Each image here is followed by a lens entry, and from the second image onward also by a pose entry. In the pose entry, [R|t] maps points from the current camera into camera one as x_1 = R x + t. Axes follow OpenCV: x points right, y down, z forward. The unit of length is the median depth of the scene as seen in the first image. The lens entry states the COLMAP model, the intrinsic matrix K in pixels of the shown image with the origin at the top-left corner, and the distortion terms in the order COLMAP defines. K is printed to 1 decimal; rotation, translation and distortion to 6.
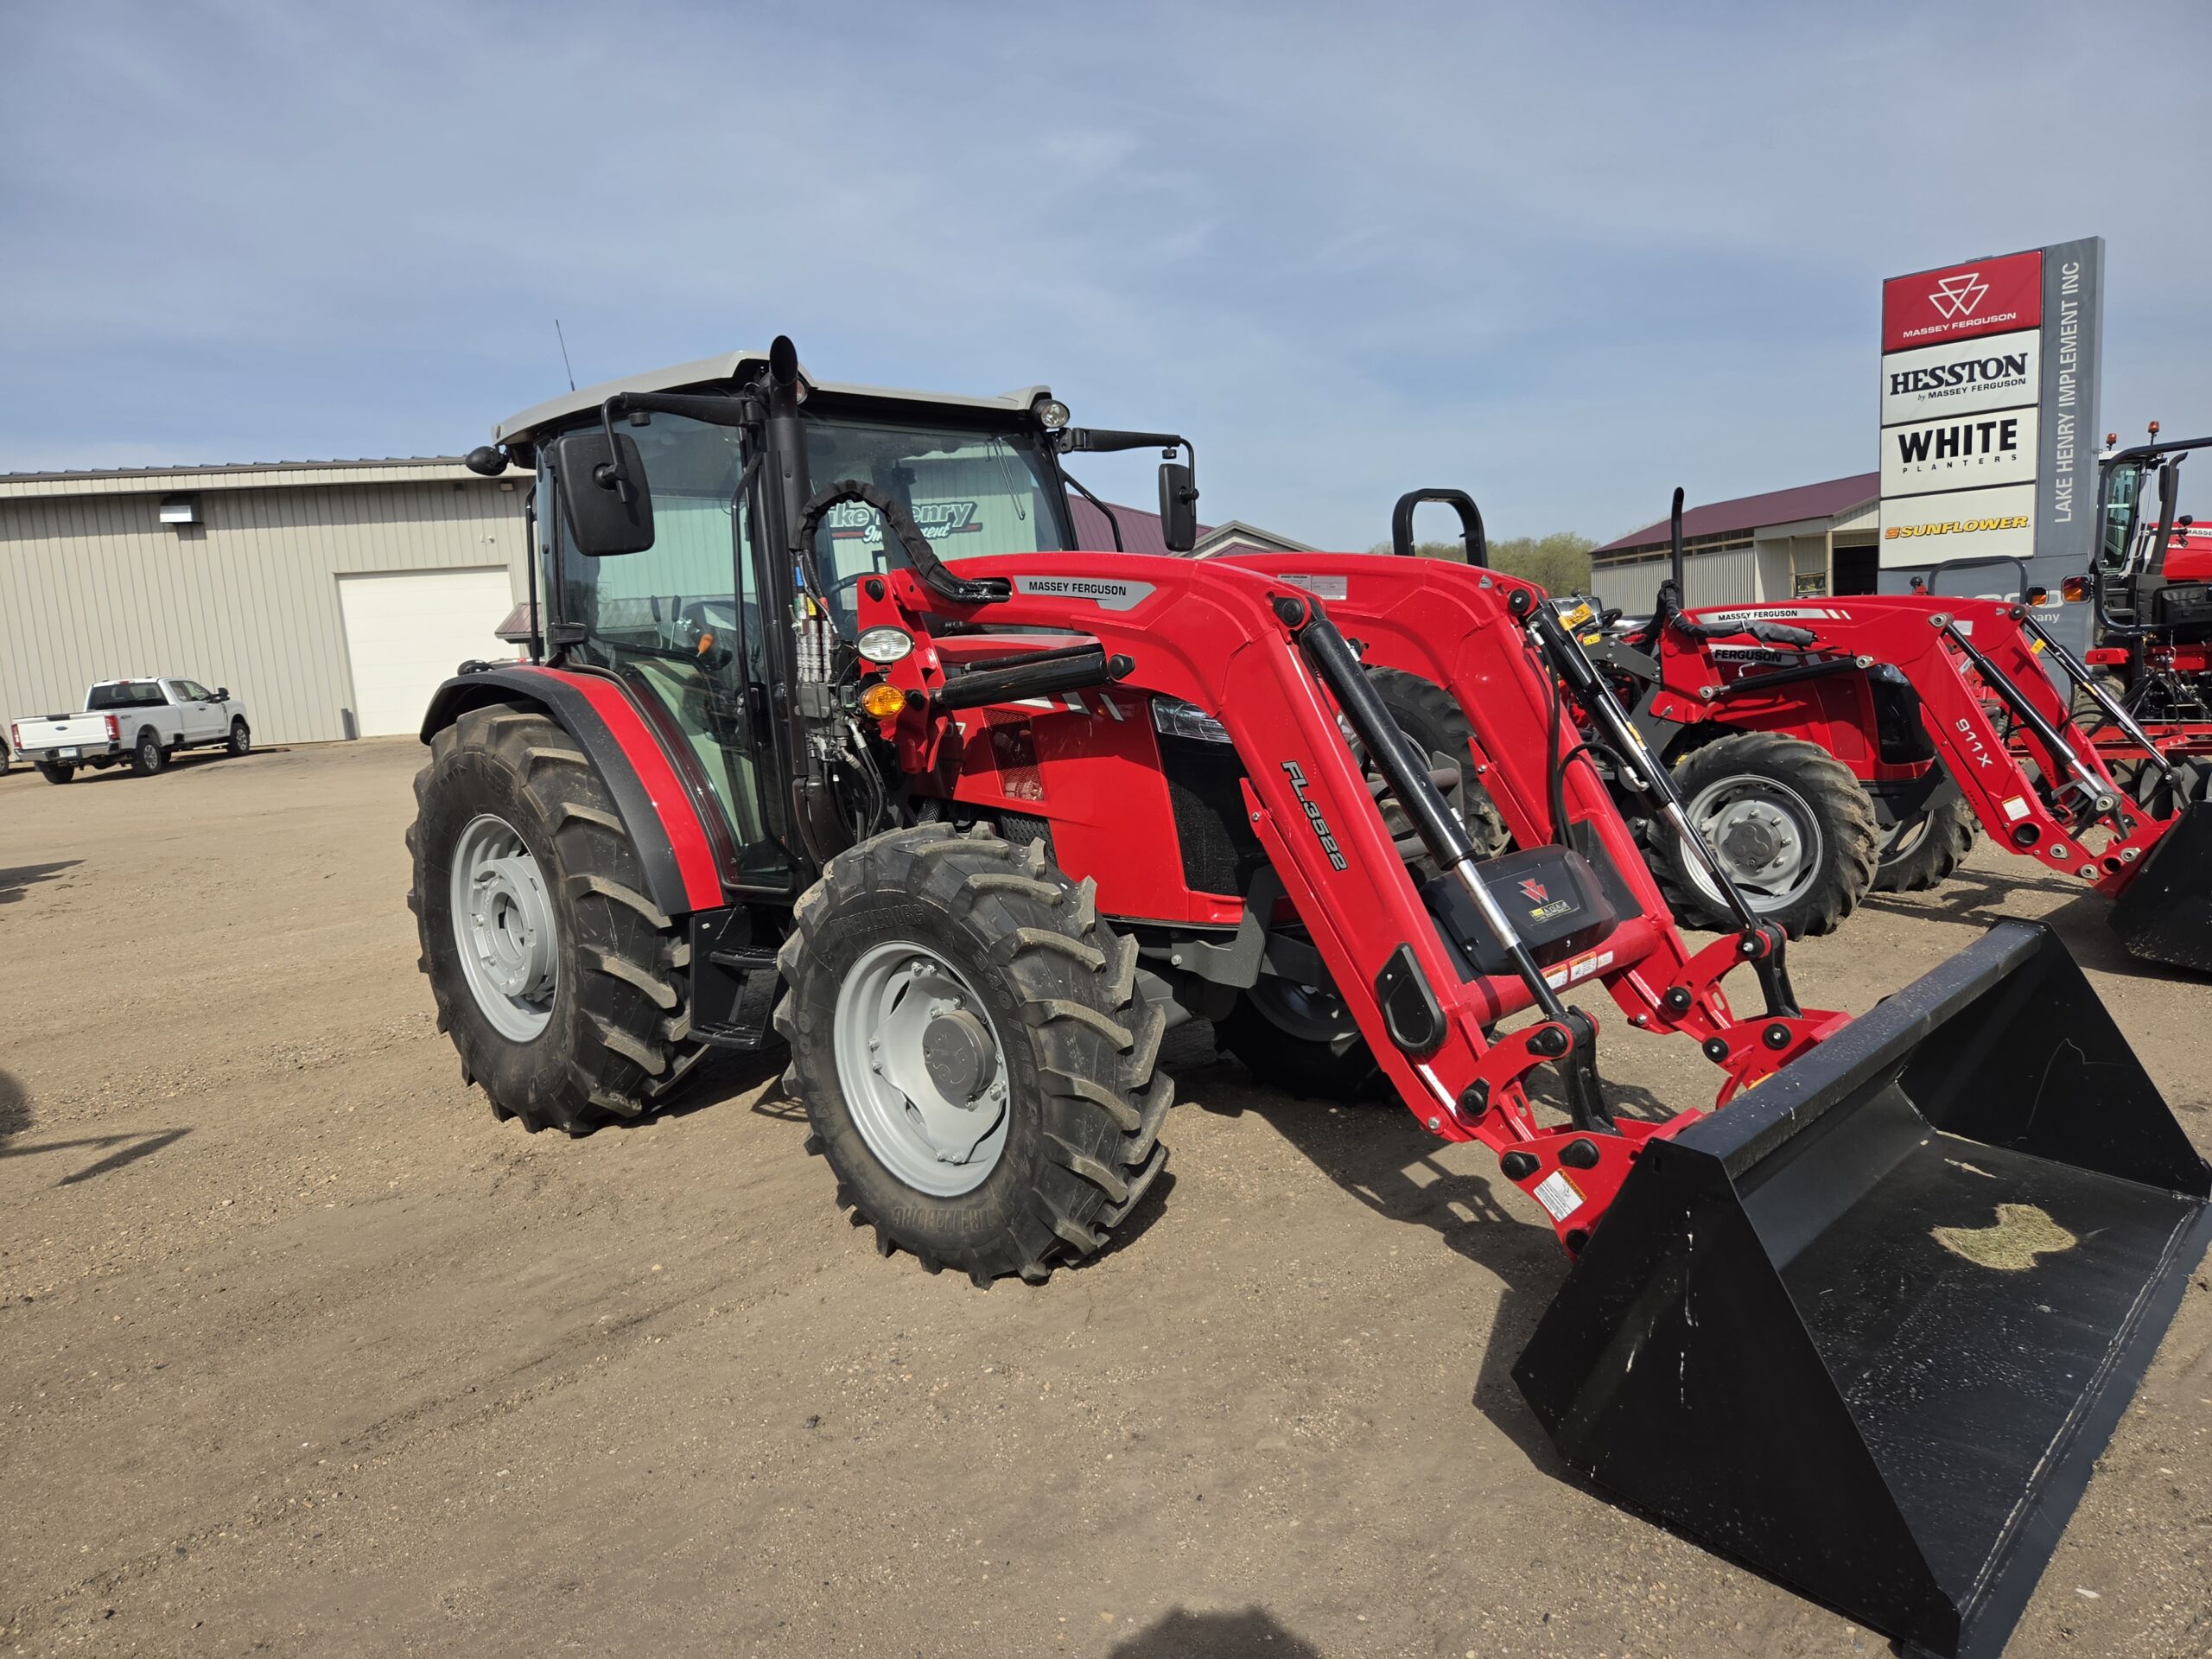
lens RADIAL K [[1487.2, 0, 1108.3], [0, 1487.2, 842.7], [0, 0, 1]] dist [0.046987, -0.025089]
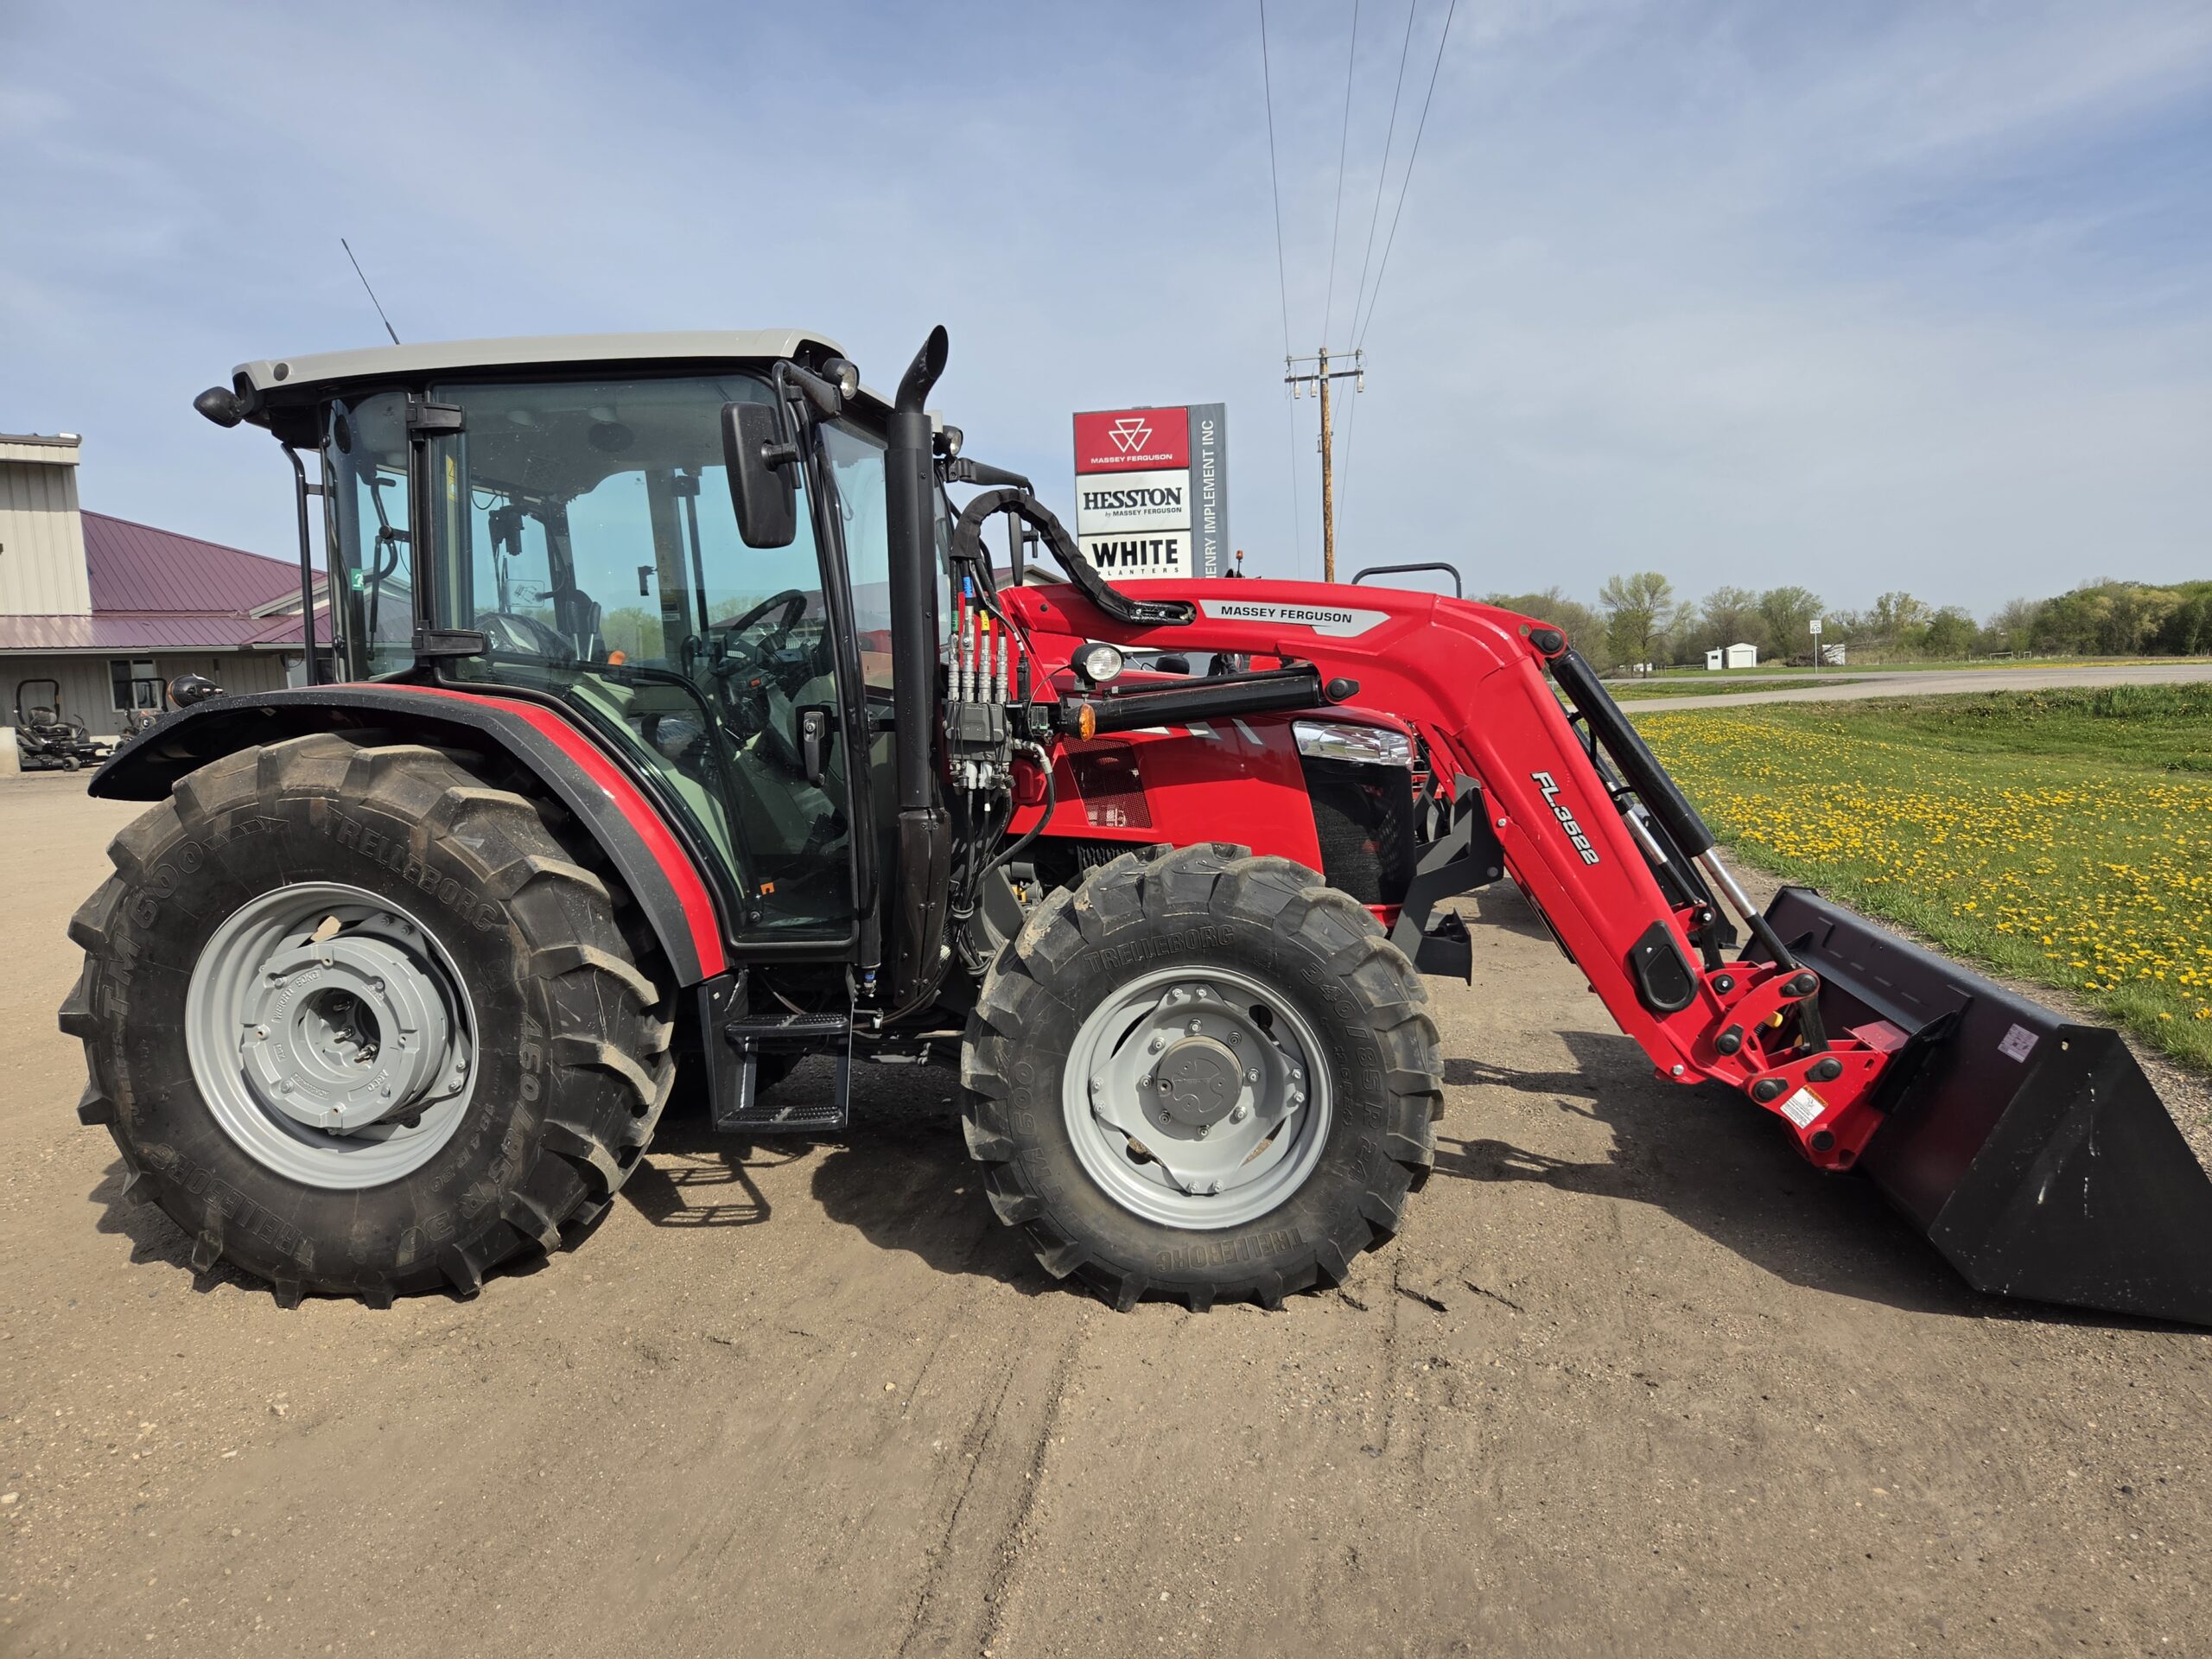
lens RADIAL K [[1487.2, 0, 1106.9], [0, 1487.2, 833.1], [0, 0, 1]] dist [0.046987, -0.025089]
pose [[0.811908, -0.029204, 0.583054, -0.575096], [0.062658, 0.997338, -0.037297, 0.009708], [-0.580413, 0.066815, 0.811577, 0.187288]]
